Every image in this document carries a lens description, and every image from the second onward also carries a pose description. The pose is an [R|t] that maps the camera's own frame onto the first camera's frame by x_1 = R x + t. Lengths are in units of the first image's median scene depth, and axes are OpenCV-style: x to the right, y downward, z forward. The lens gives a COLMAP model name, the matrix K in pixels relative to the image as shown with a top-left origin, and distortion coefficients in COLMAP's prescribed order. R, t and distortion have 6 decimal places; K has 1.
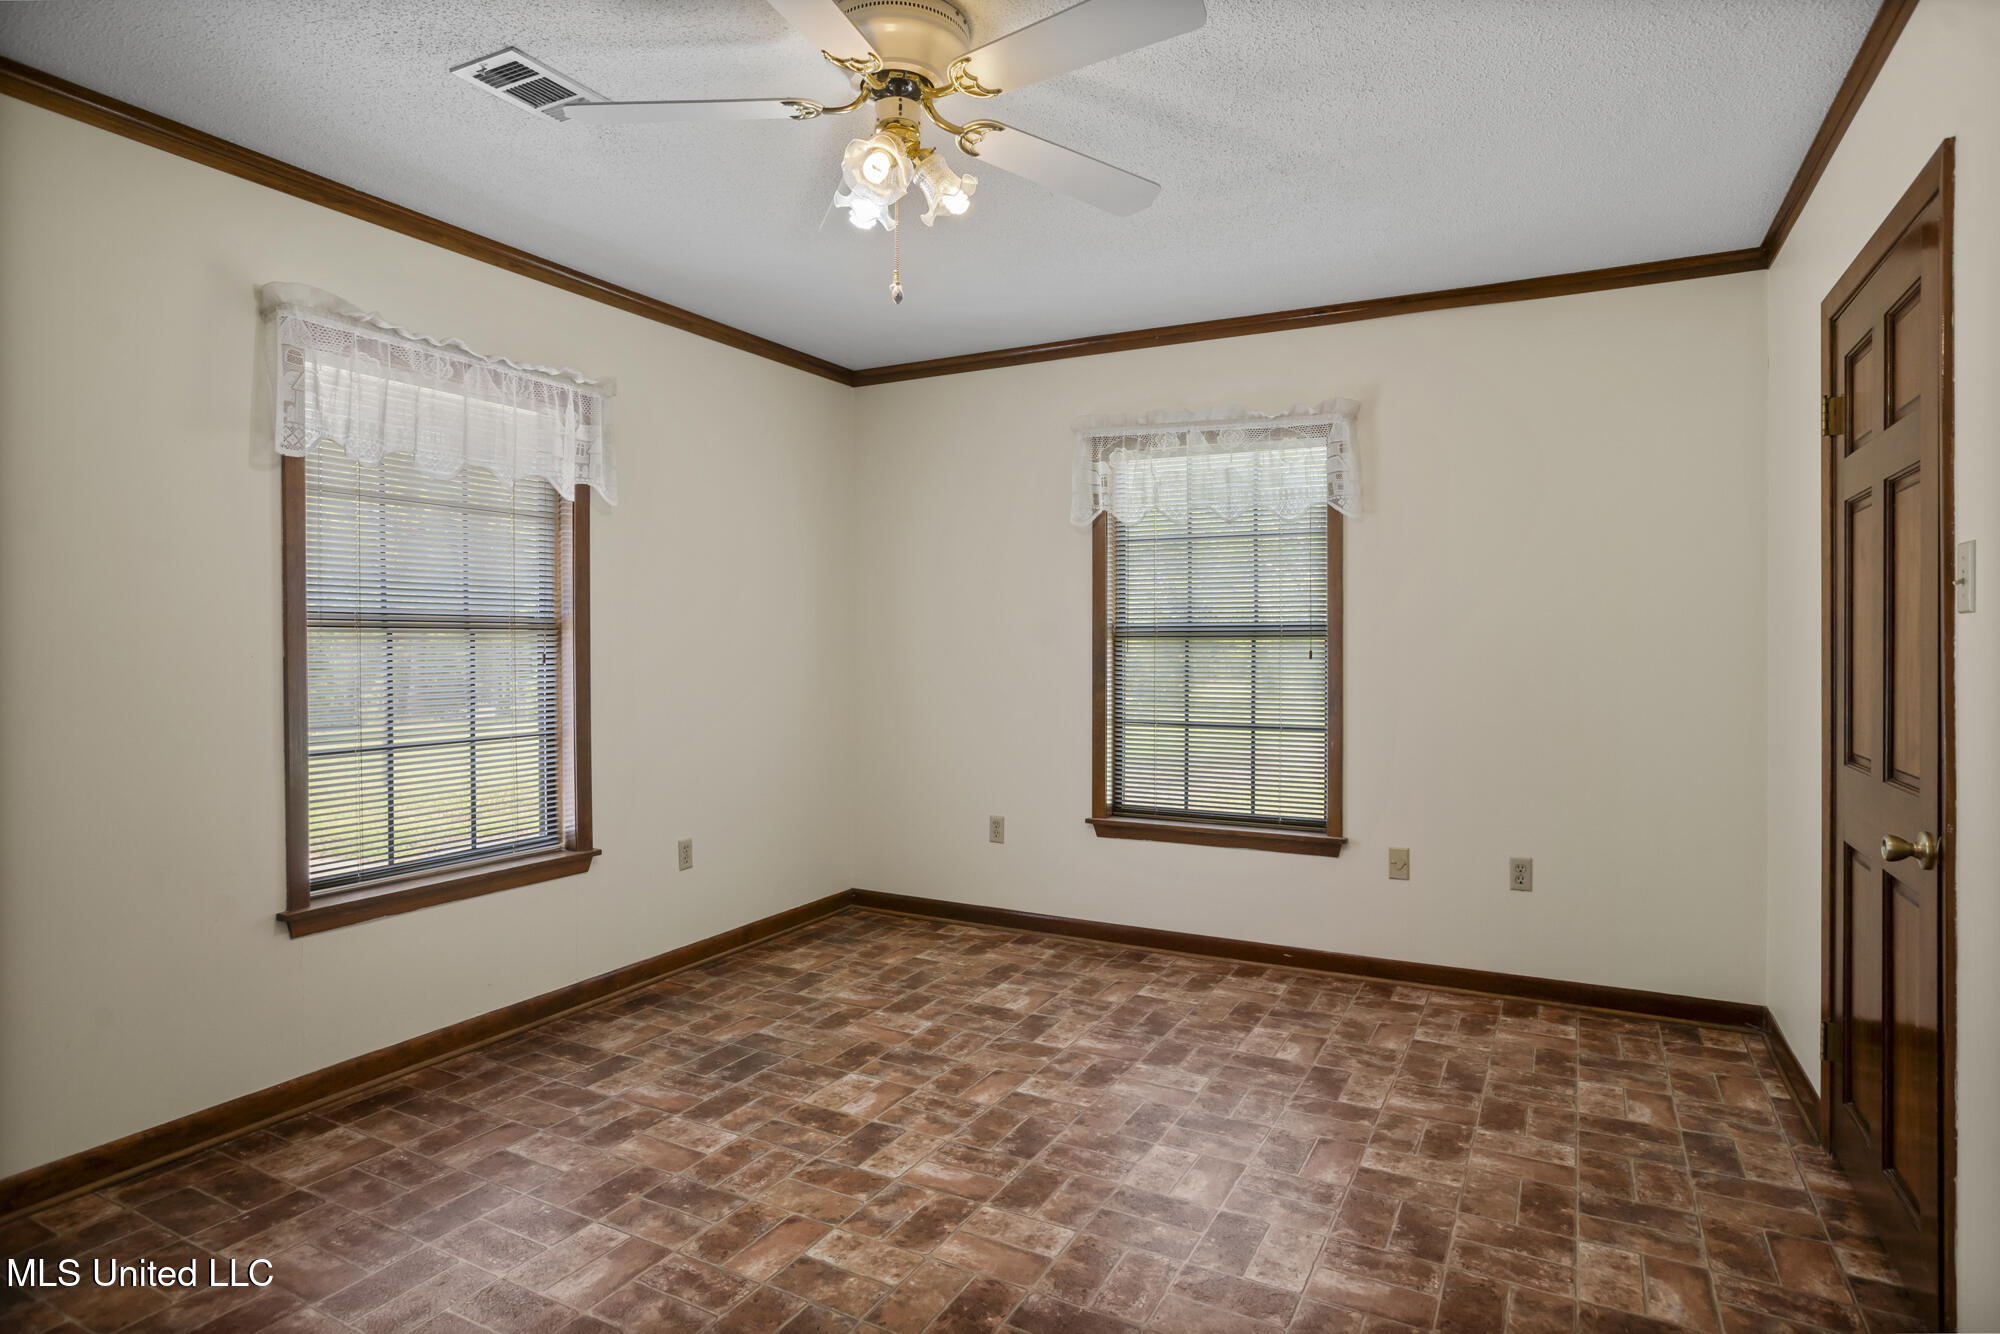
lens RADIAL K [[1075.2, 0, 985.4], [0, 1075.2, 638.6], [0, 0, 1]] dist [-0.065686, 0.047452]
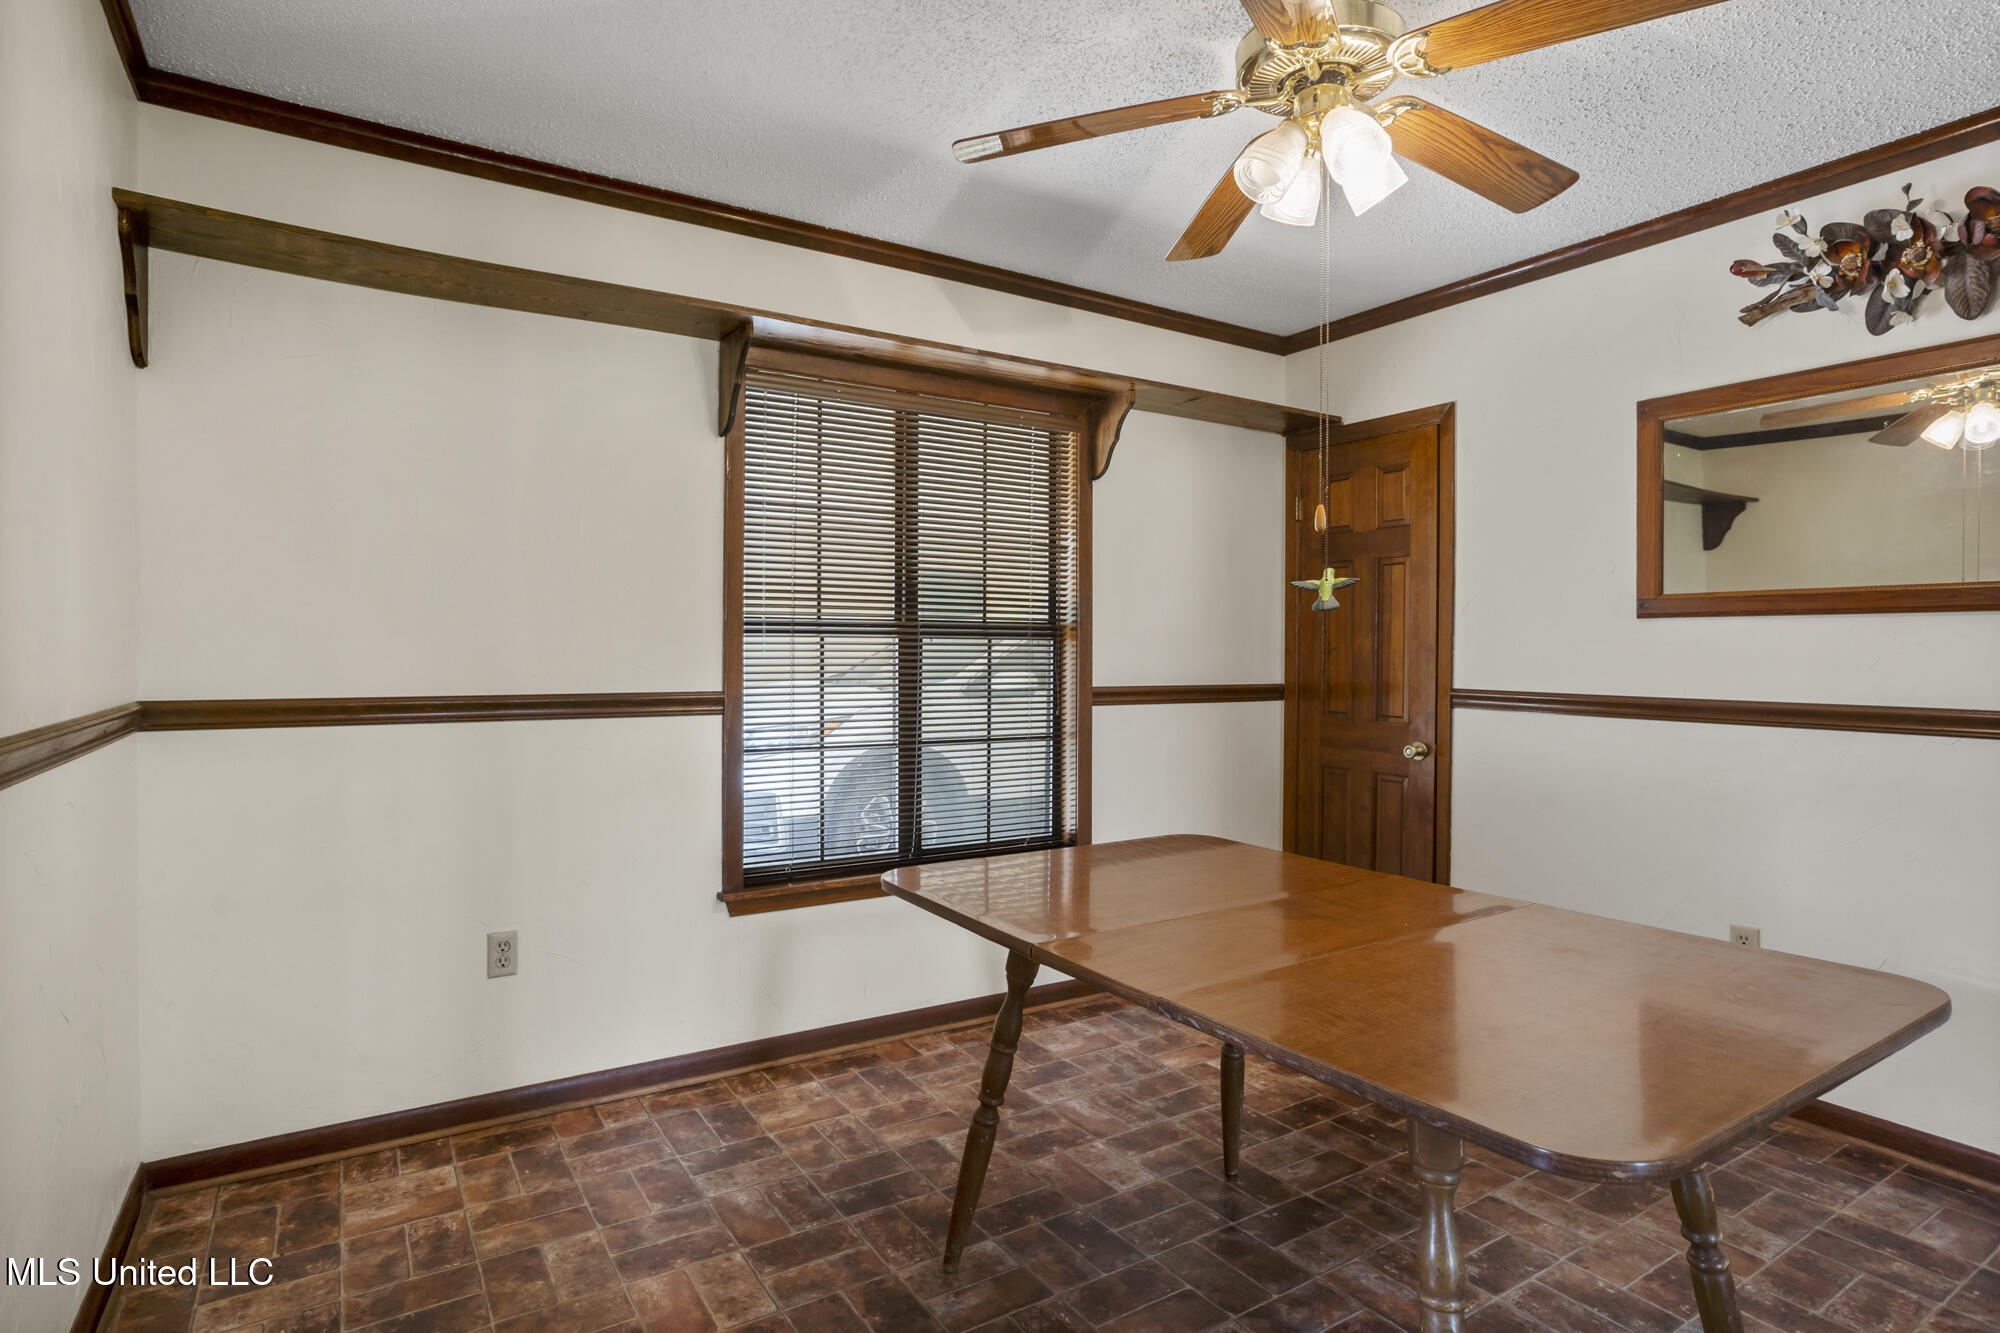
lens RADIAL K [[1046.2, 0, 1004.2], [0, 1046.2, 653.5], [0, 0, 1]] dist [-0.036674, 0.019782]
pose [[0.882214, 0.012600, -0.470681, 0.072100], [-0.009601, 0.999915, 0.008772, 0.000395], [0.470752, -0.003219, 0.882260, 0.130310]]
